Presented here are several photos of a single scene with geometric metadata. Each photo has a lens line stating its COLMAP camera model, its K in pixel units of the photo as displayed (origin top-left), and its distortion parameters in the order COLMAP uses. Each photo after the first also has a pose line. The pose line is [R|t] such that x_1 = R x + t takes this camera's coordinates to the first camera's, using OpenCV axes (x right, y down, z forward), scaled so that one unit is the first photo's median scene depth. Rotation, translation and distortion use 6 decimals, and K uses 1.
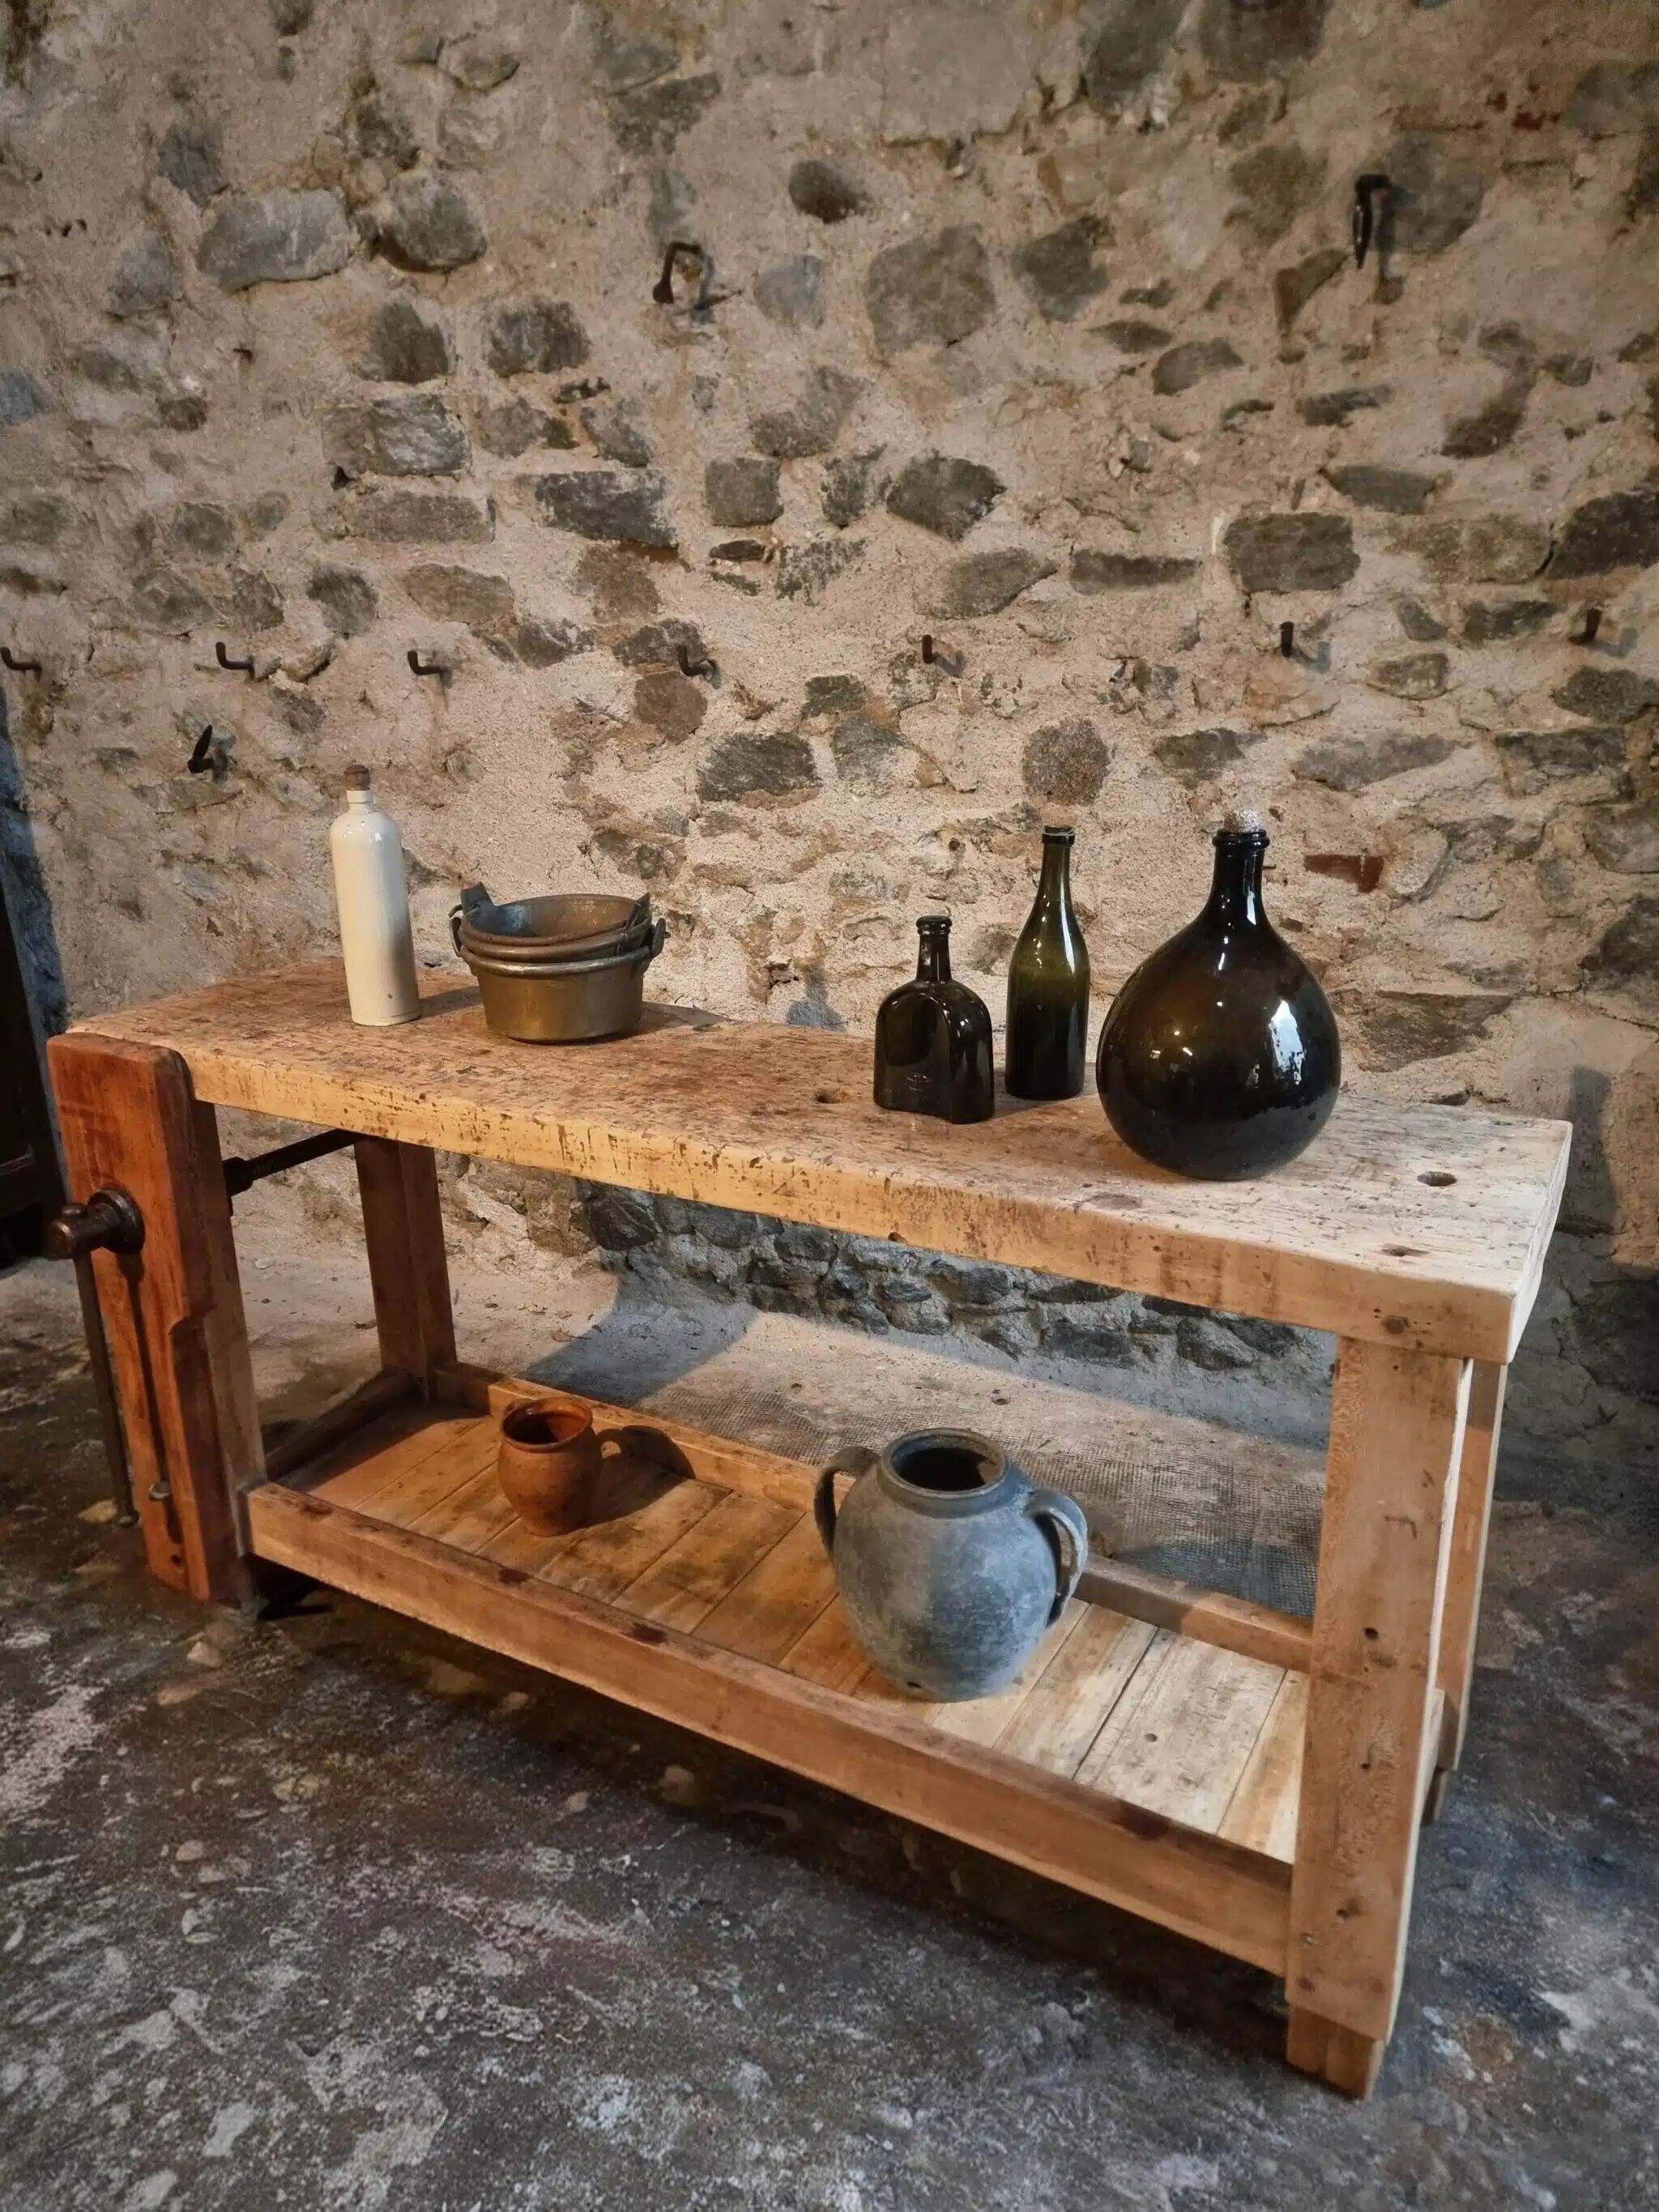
lens RADIAL K [[1559.0, 0, 817.4], [0, 1559.0, 1104.0], [0, 0, 1]] dist [0.082524, -0.078584]
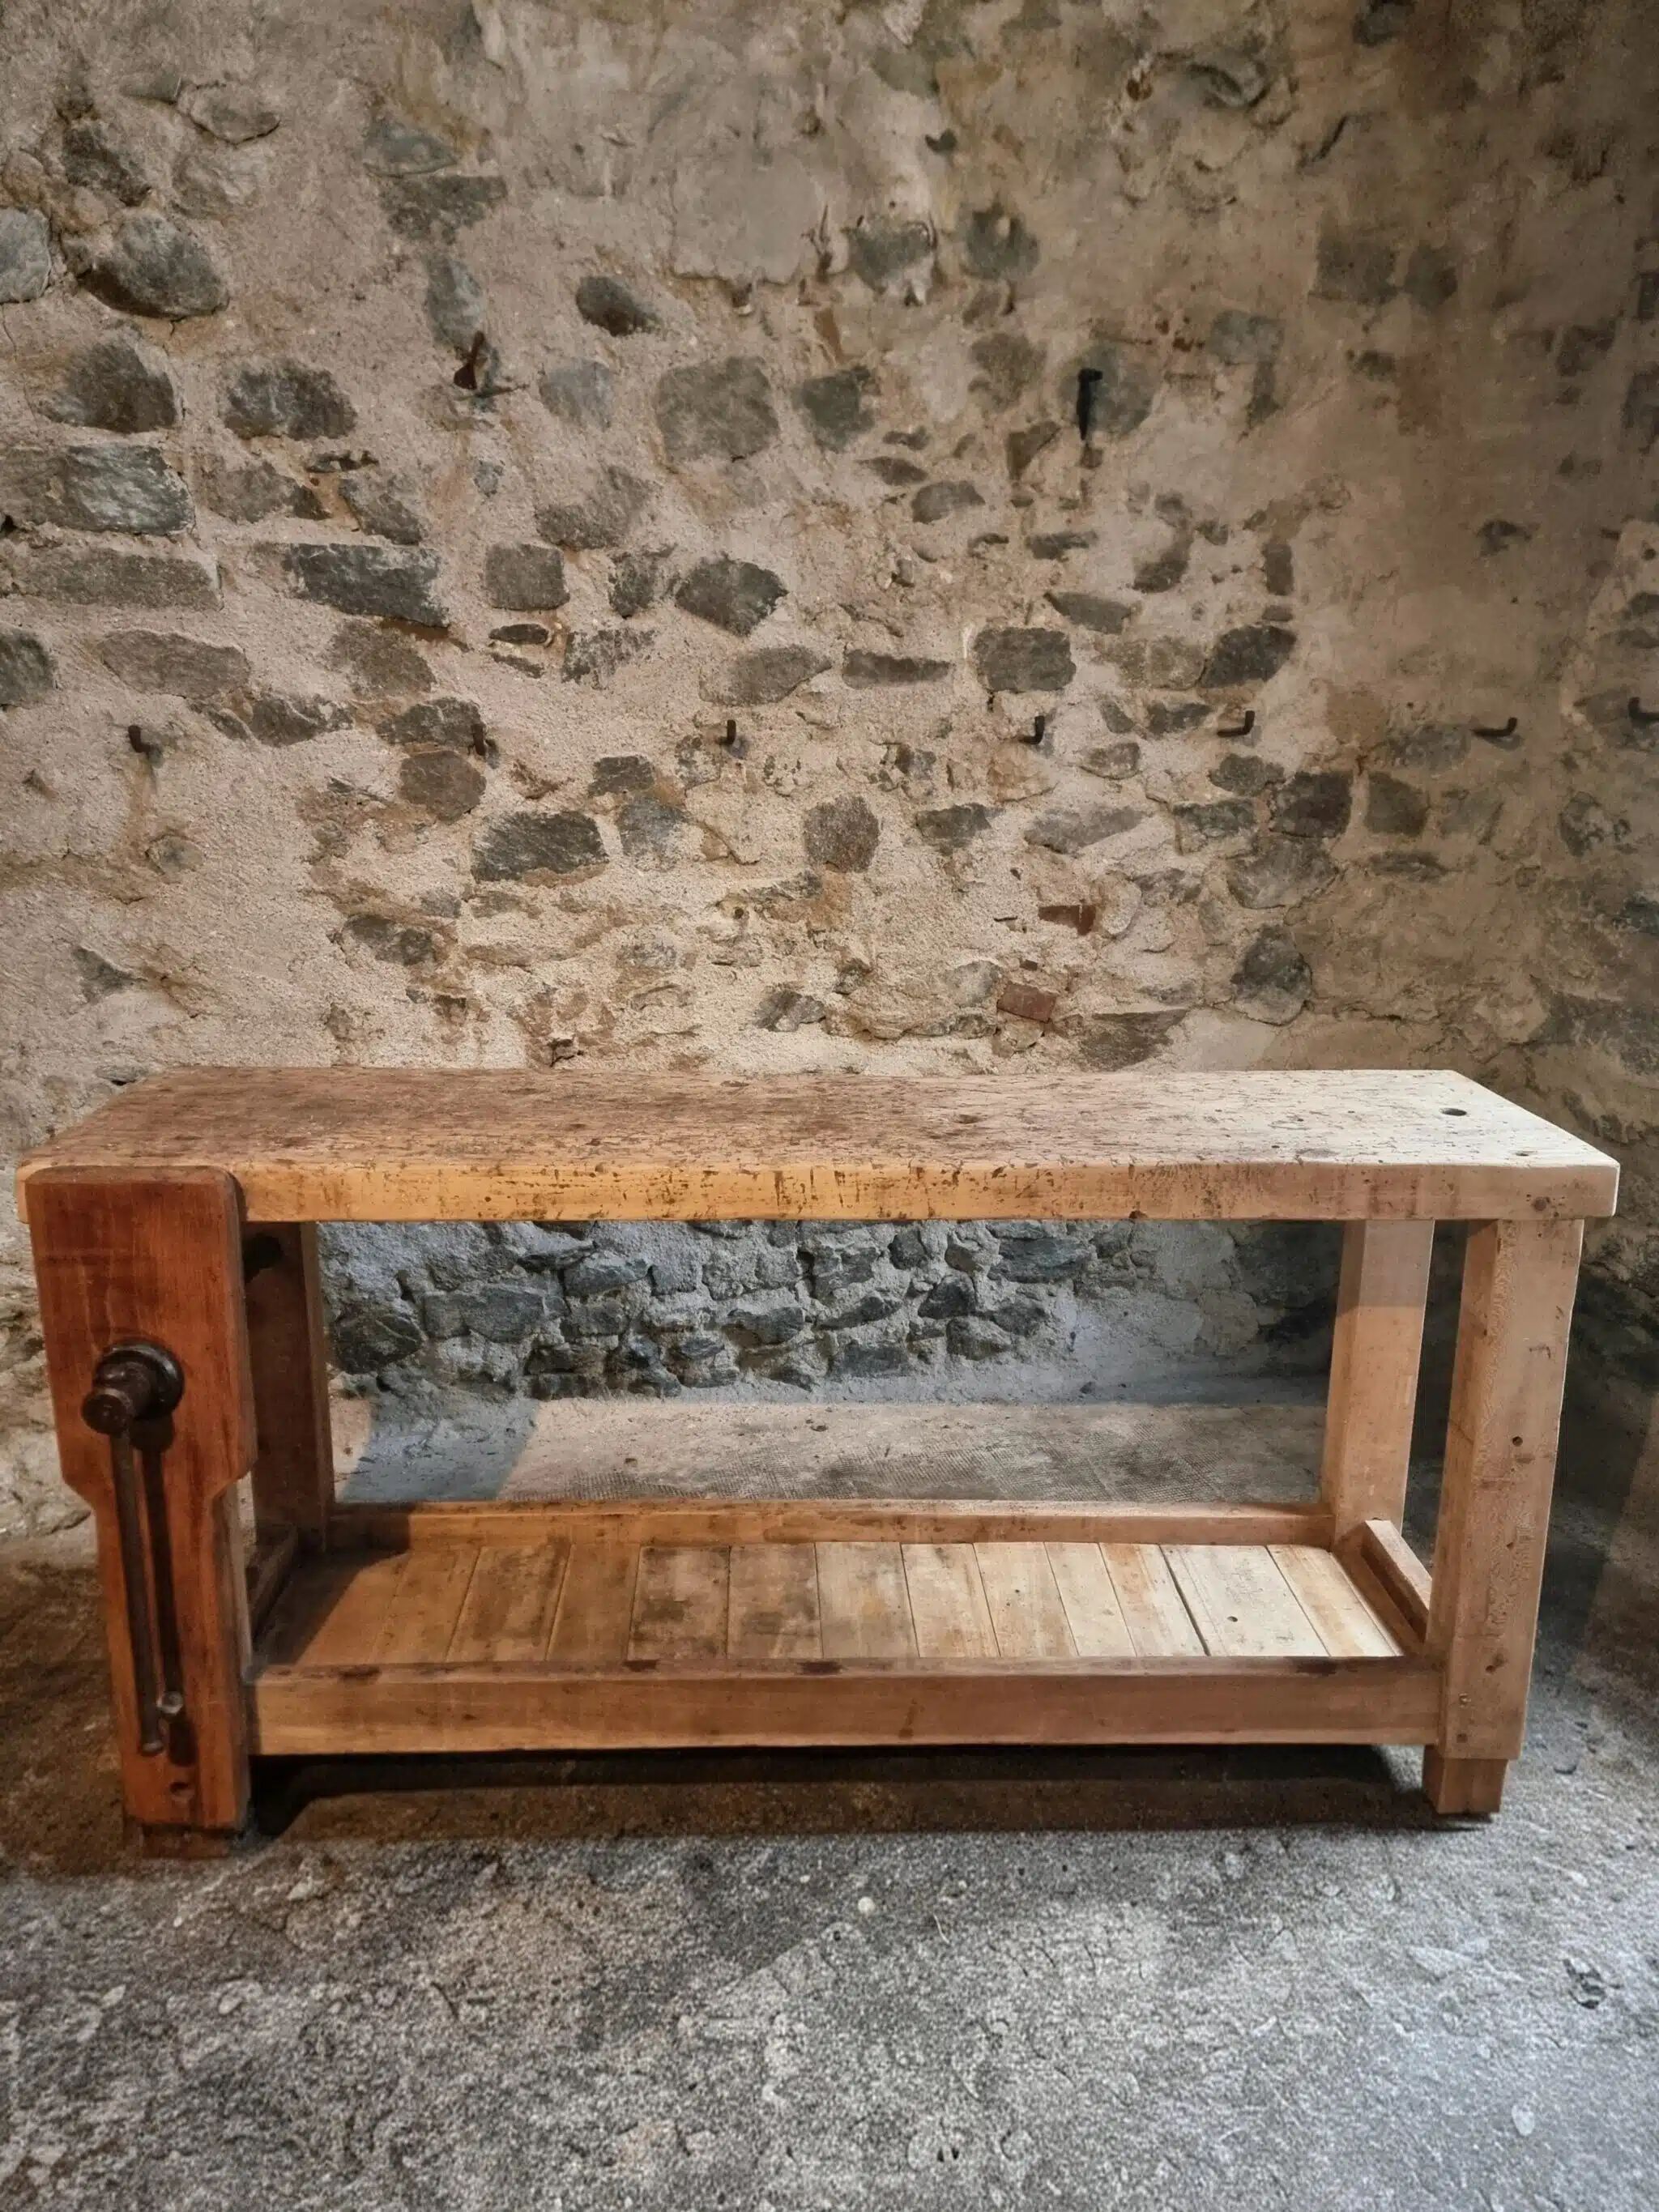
lens RADIAL K [[1608.2, 0, 825.8], [0, 1608.2, 1103.1], [0, 0, 1]] dist [0.092727, -0.089574]
pose [[0.848548, -0.104974, 0.518601, -0.461453], [0.139178, 0.989889, -0.027355, 0.001489], [-0.510486, 0.095390, 0.854579, 0.040896]]
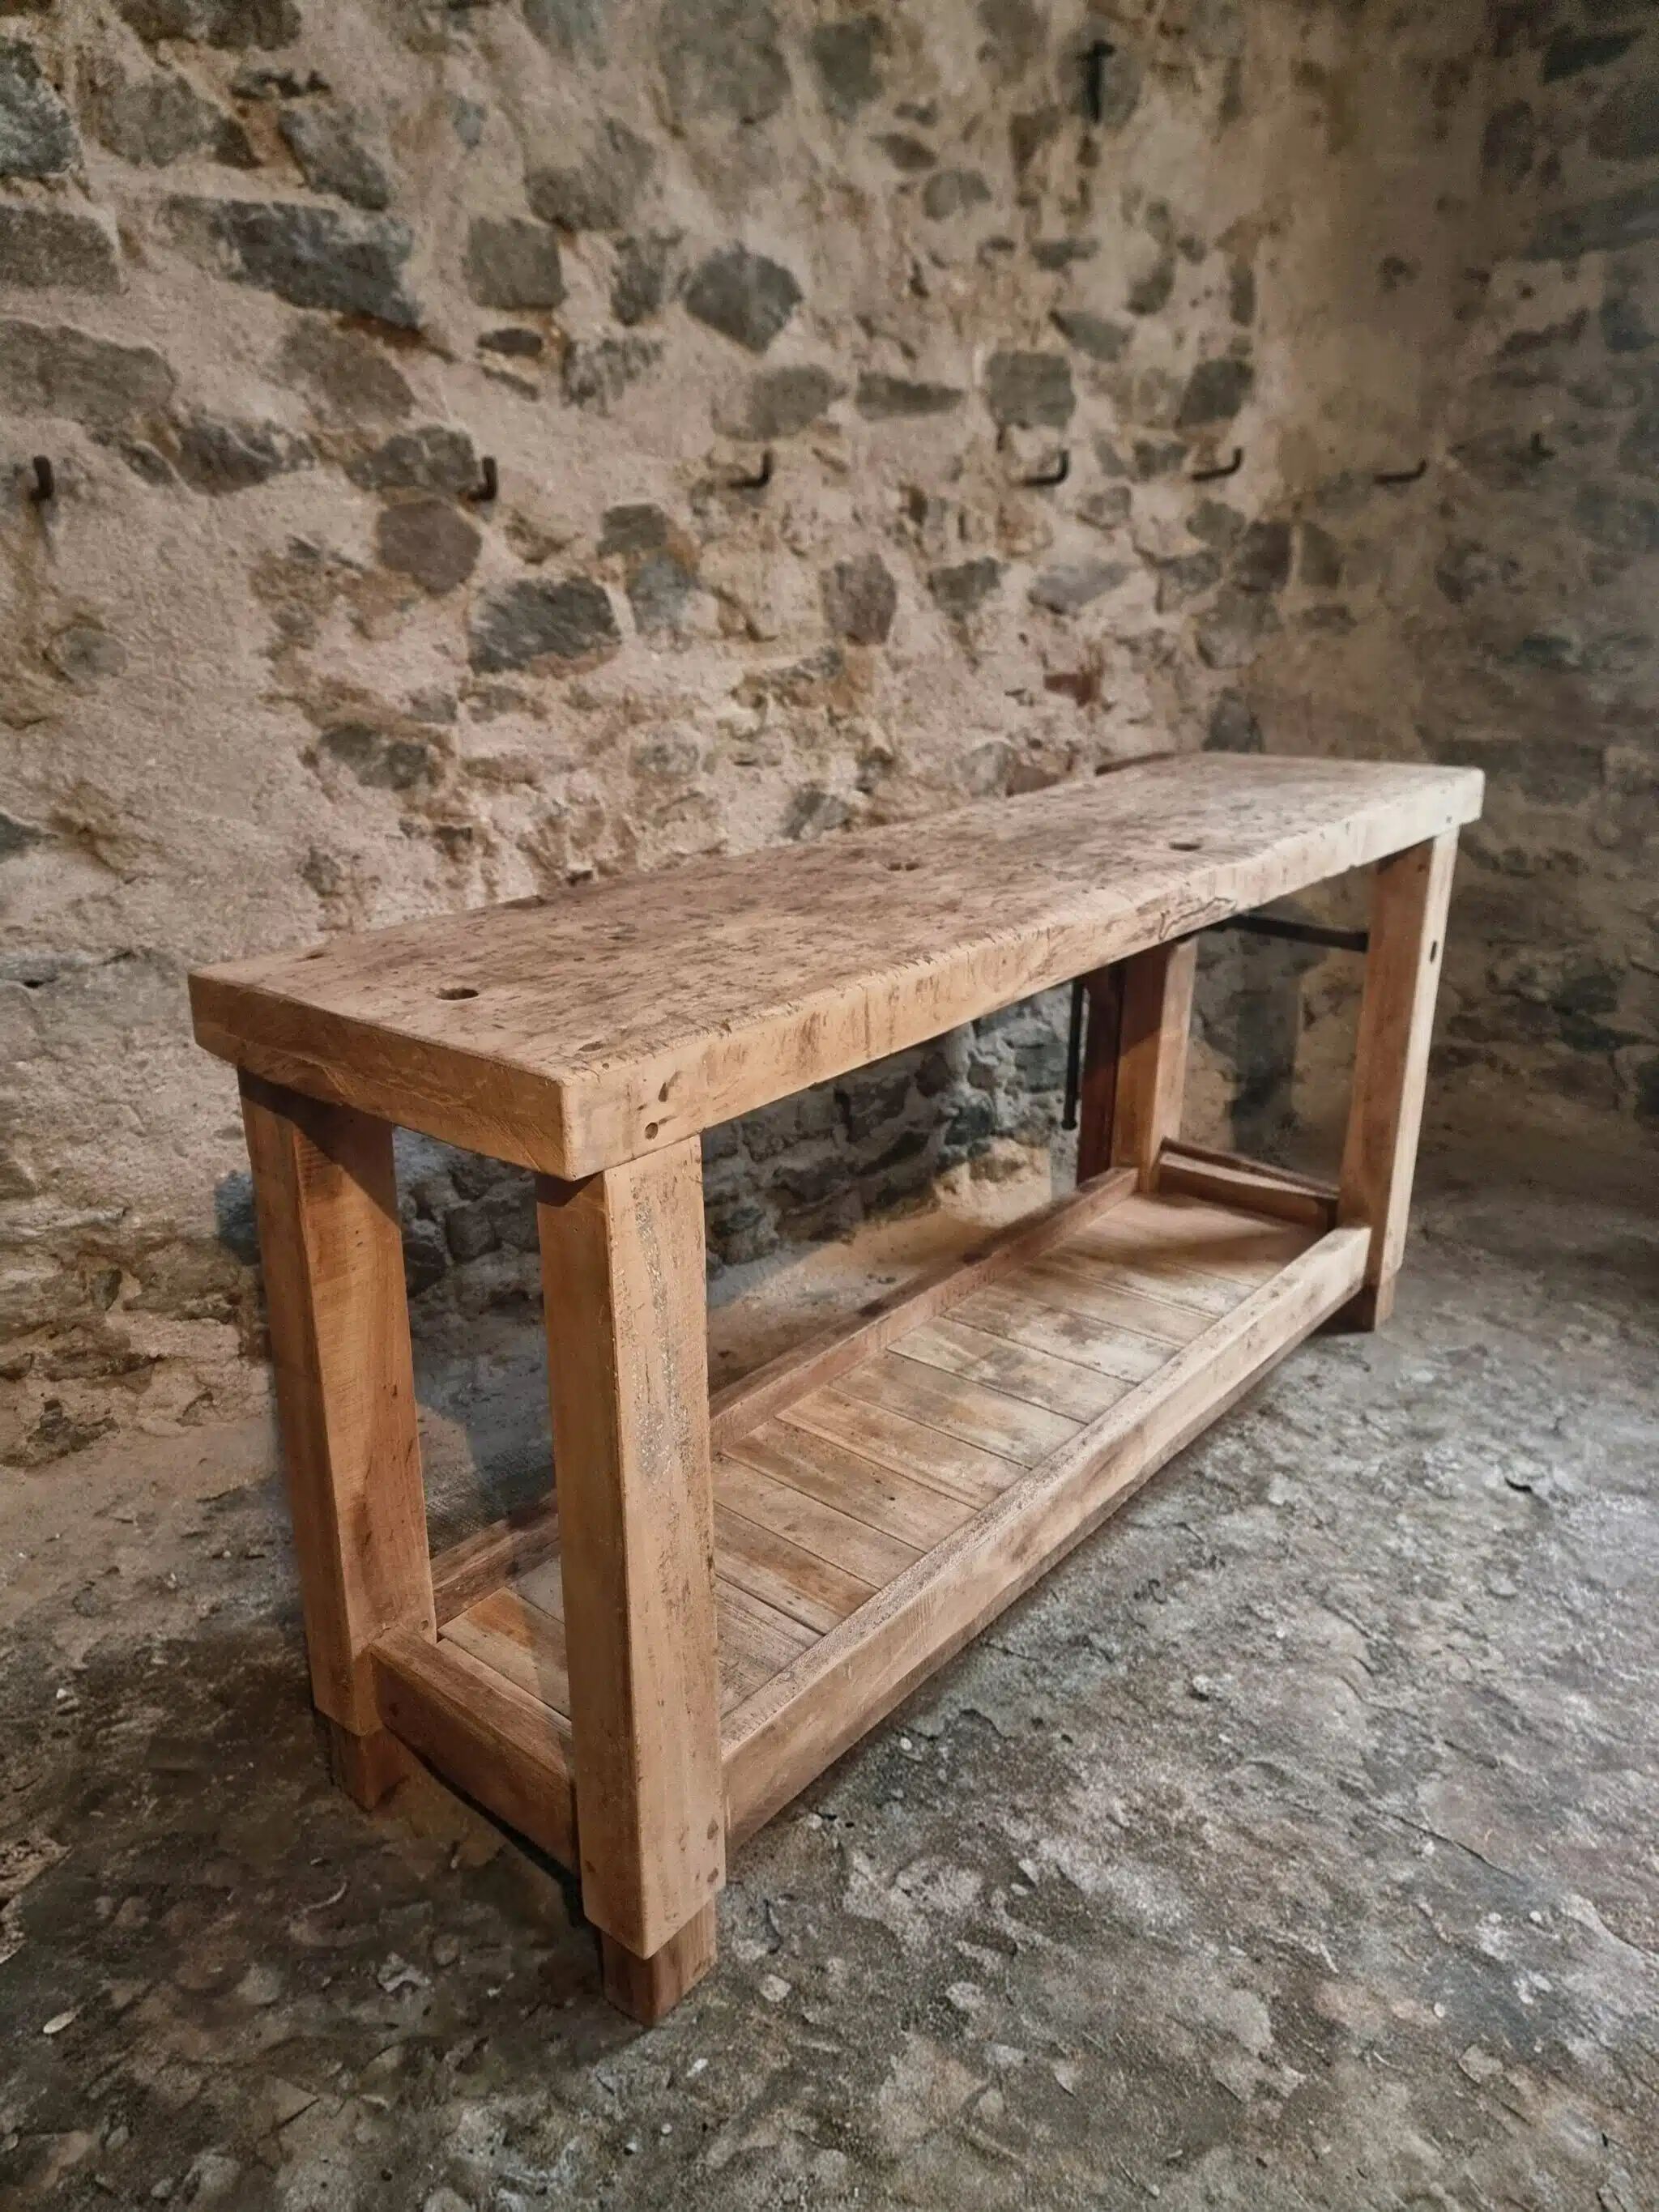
lens RADIAL K [[1587.6, 0, 820.2], [0, 1587.6, 1106.1], [0, 0, 1]] dist [0.064140, -0.062317]
pose [[0.586406, -0.254865, 0.768877, -0.681877], [0.266498, 0.957071, 0.113995, -0.037853], [-0.764923, 0.138056, 0.629153, 0.437868]]
